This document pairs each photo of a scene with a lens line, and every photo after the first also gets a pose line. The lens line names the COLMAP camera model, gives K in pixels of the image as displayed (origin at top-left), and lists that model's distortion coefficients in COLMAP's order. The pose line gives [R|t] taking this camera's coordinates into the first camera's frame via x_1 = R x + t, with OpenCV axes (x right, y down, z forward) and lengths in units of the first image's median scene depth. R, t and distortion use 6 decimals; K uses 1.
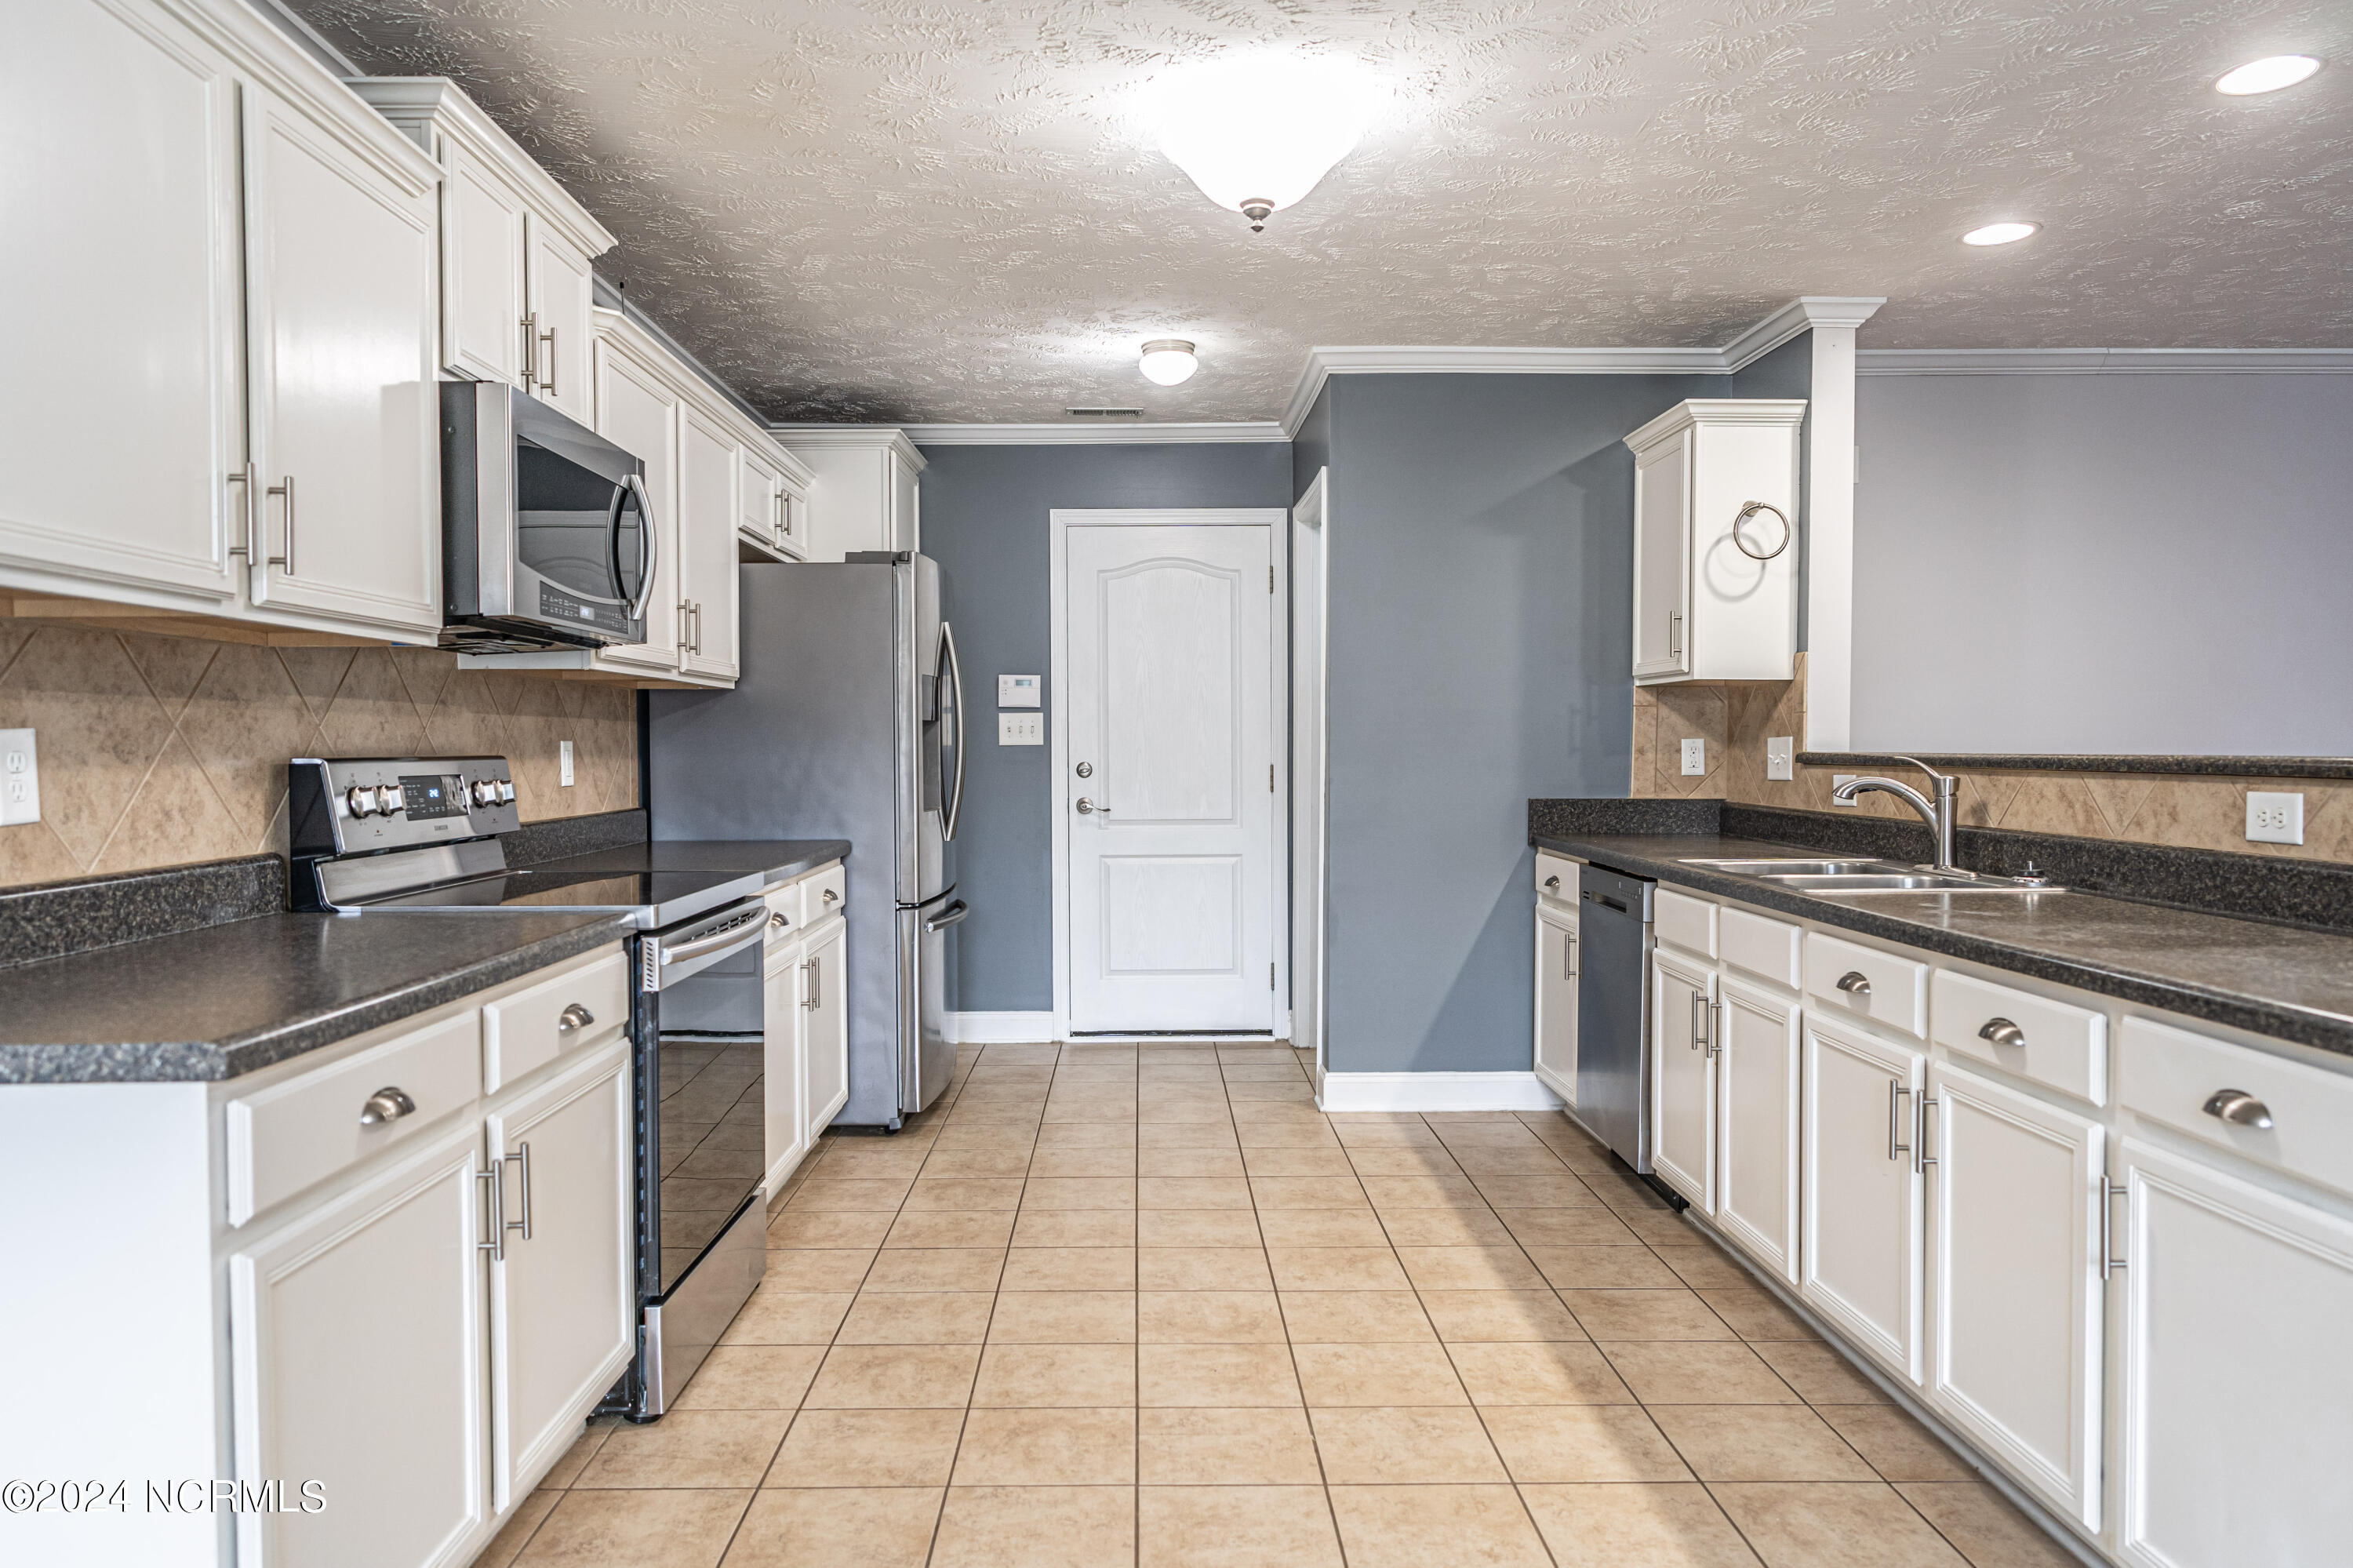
lens RADIAL K [[1561.2, 0, 1167.4], [0, 1561.2, 784.6], [0, 0, 1]] dist [-0.010536, 0.005921]
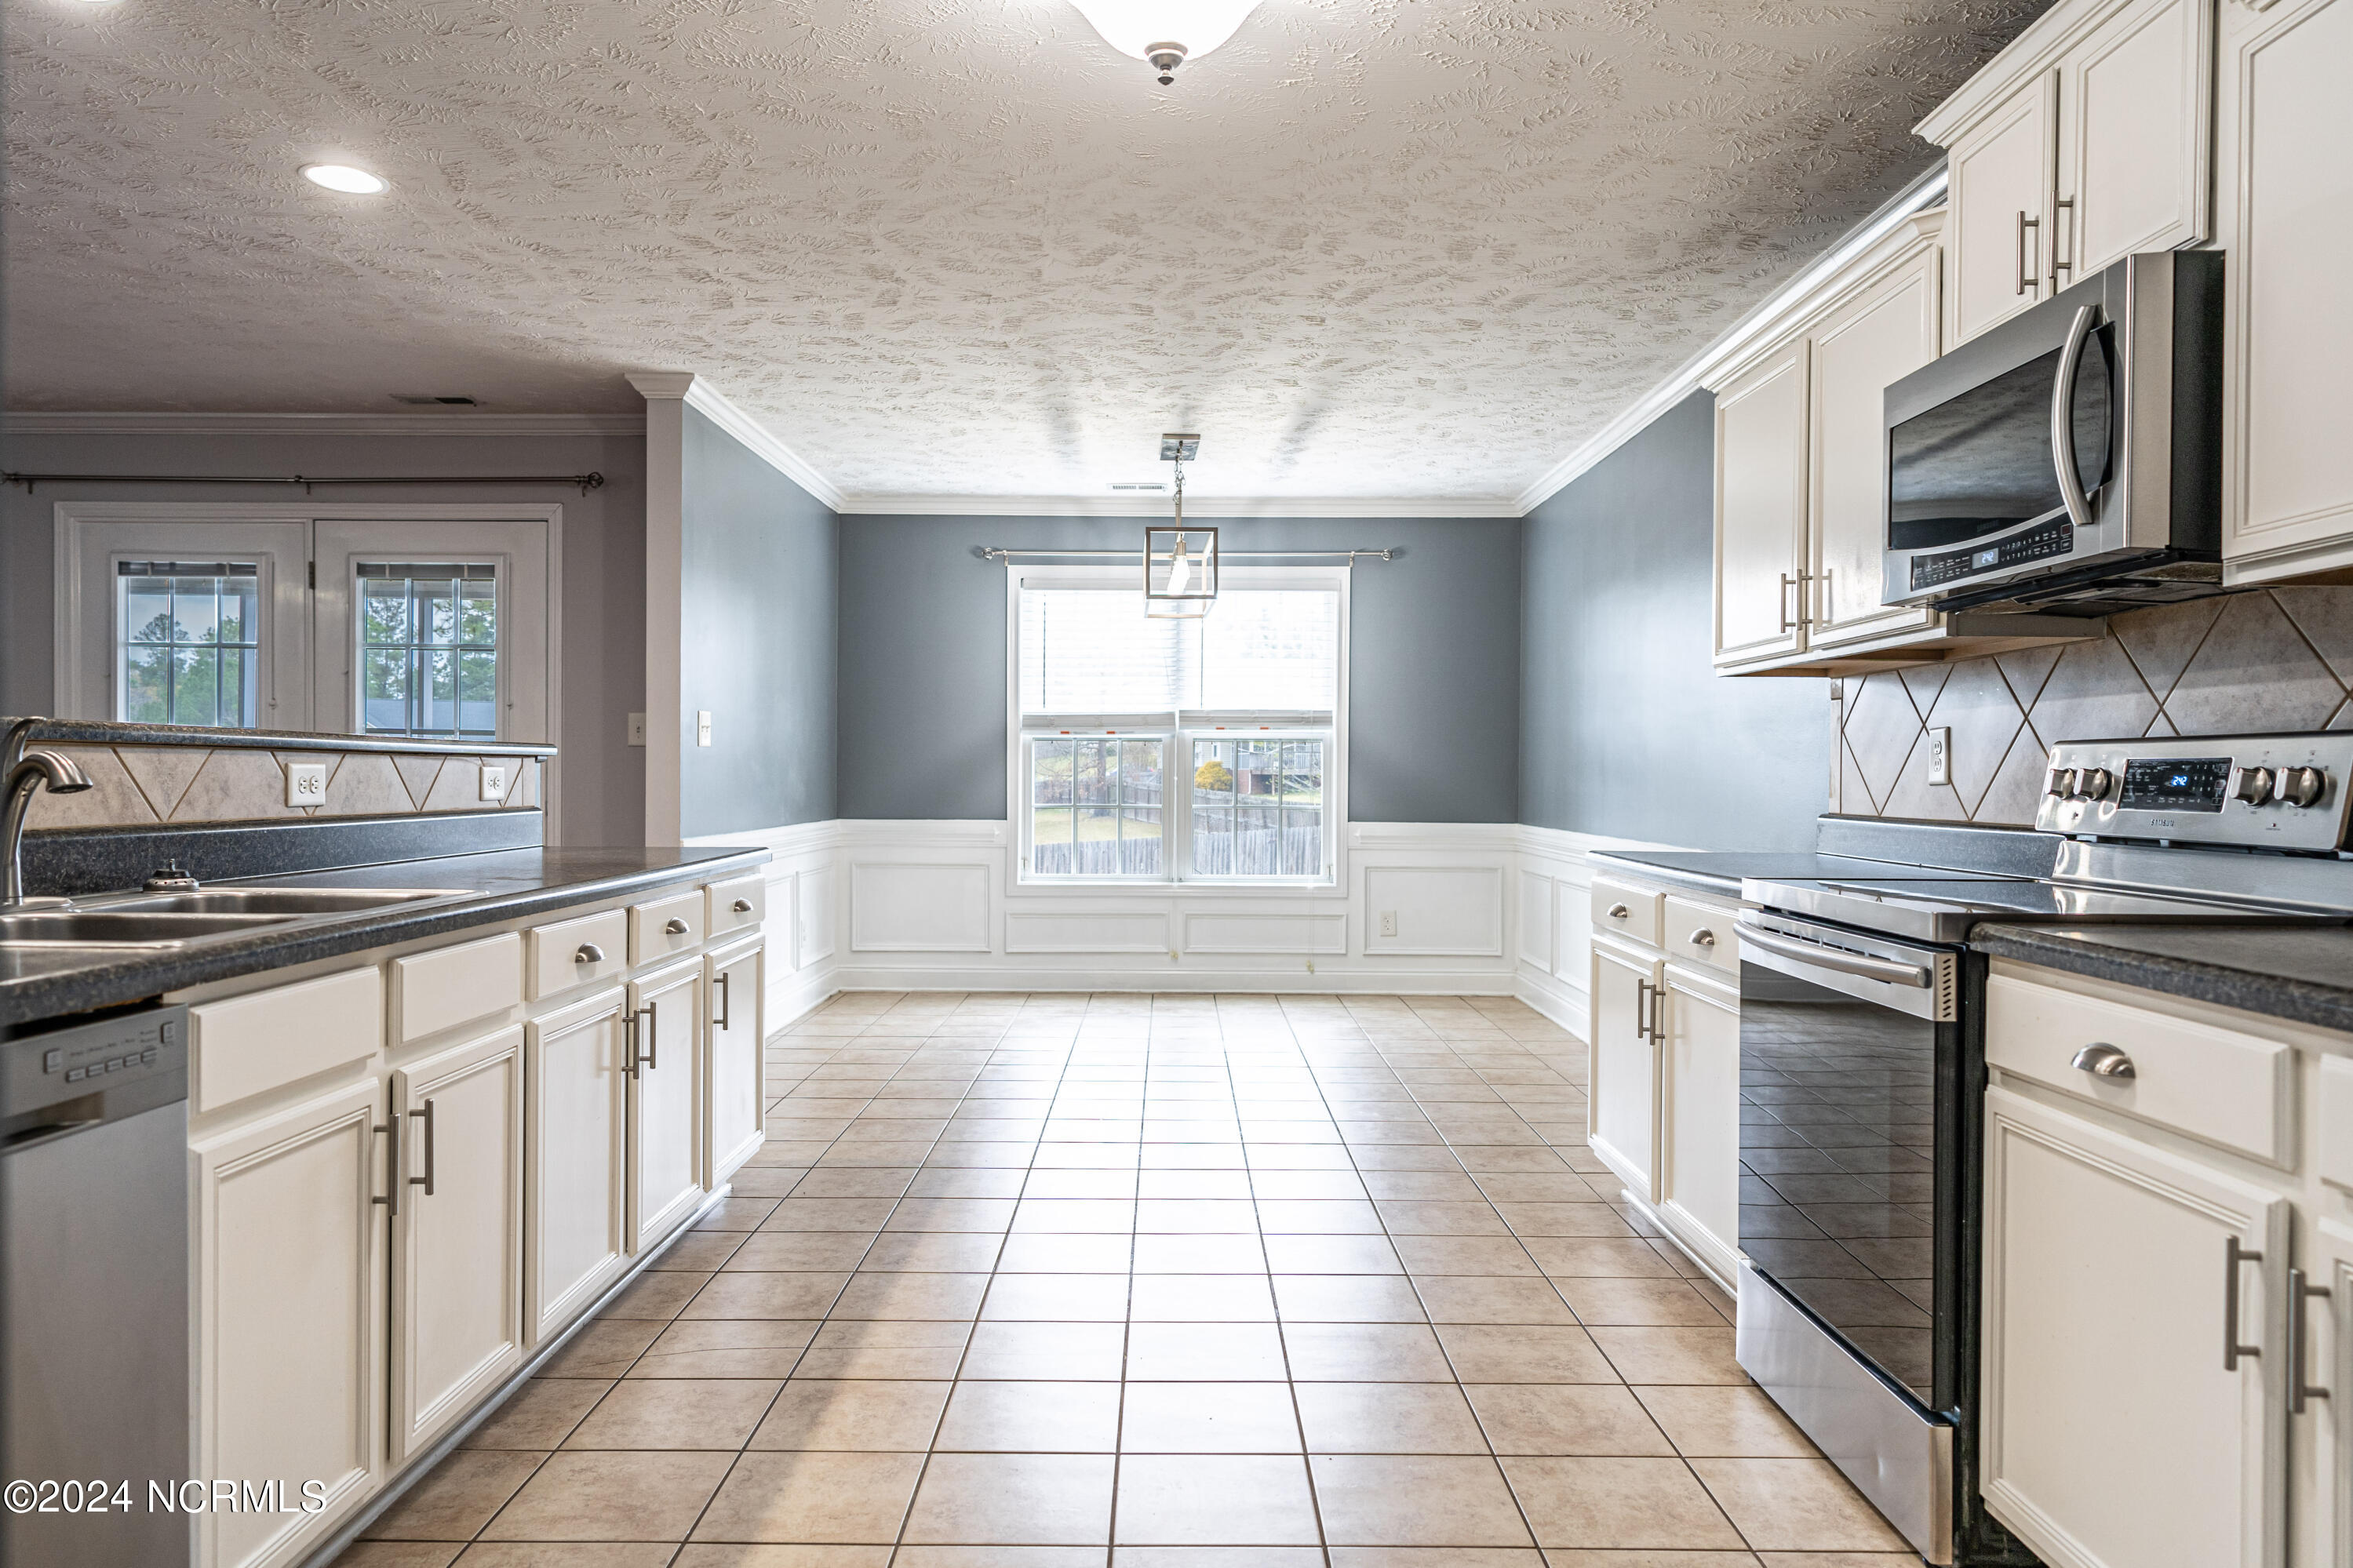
lens RADIAL K [[1560.9, 0, 1172.1], [0, 1560.9, 773.3], [0, 0, 1]] dist [-0.010536, 0.005921]
pose [[-0.999858, -0.005031, 0.016073, 0.040355], [-0.004690, 0.999764, 0.021193, -0.013482], [-0.016176, 0.021115, -0.999646, 1.879113]]
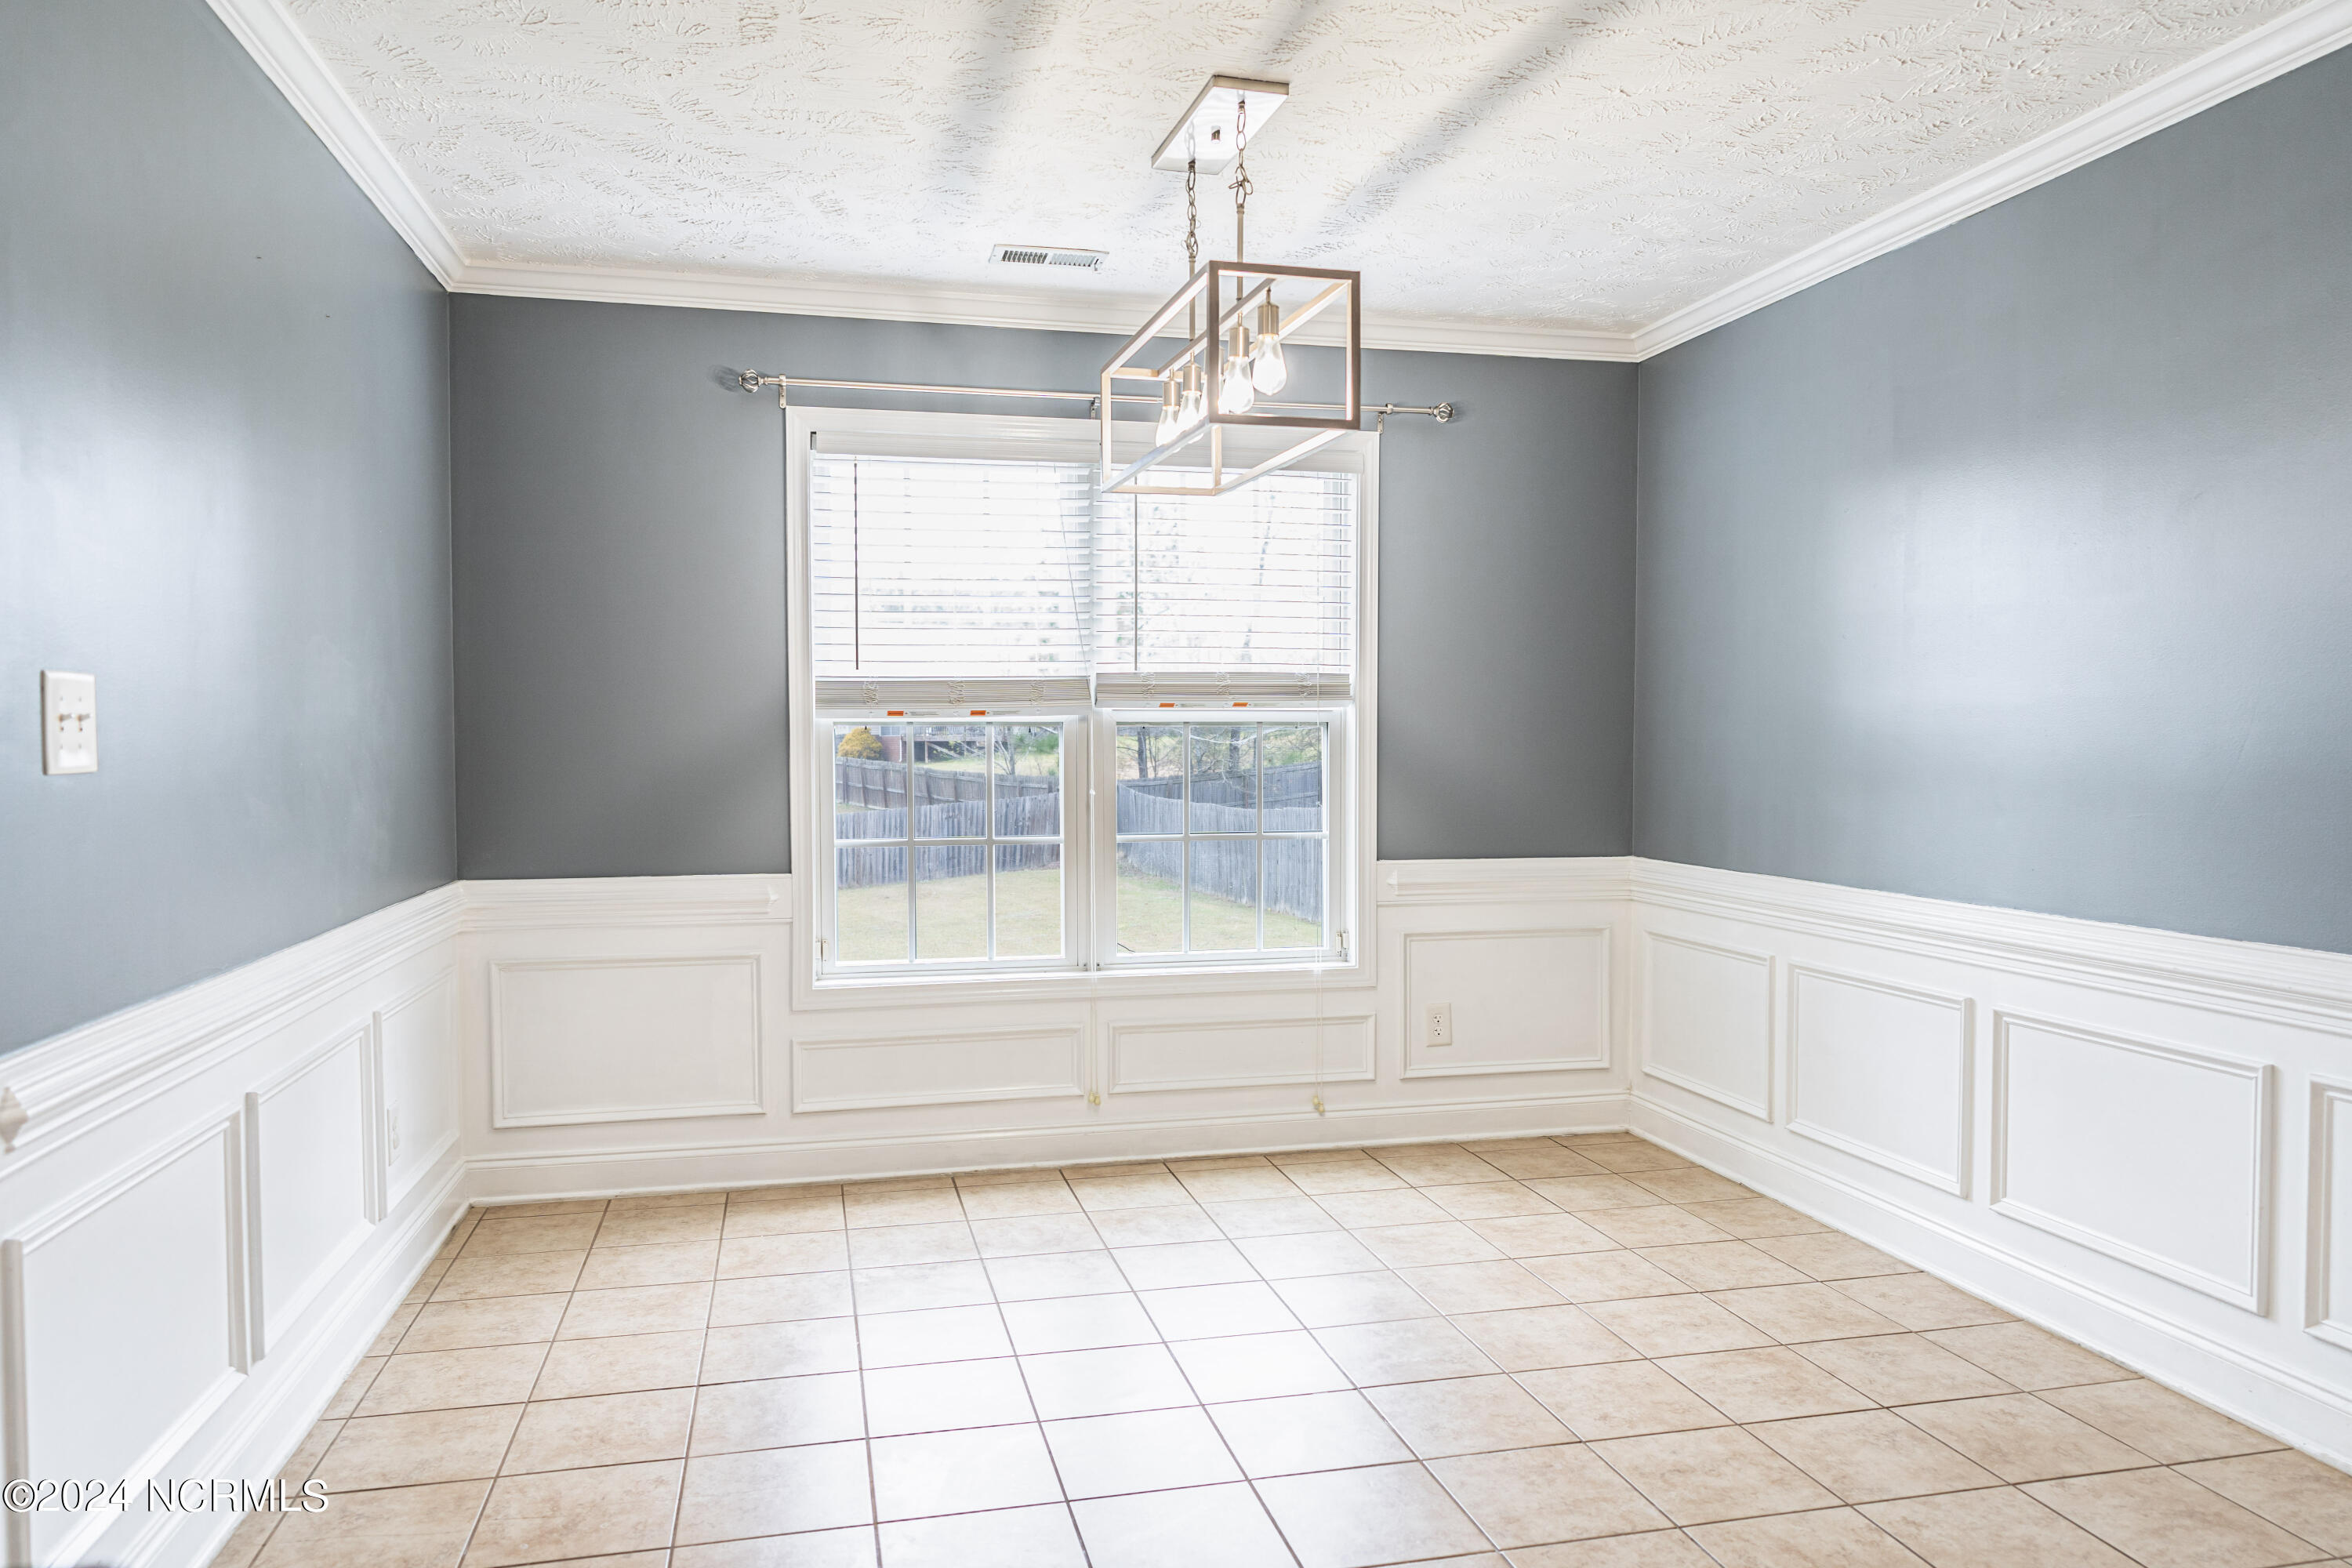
lens RADIAL K [[1560.5, 0, 1178.8], [0, 1560.5, 784.7], [0, 0, 1]] dist [-0.010536, 0.005921]
pose [[-0.976449, 0.008236, -0.215592, 0.156869], [-0.002752, 0.998714, 0.050617, -0.021668], [0.215732, 0.050018, -0.975171, 1.405146]]
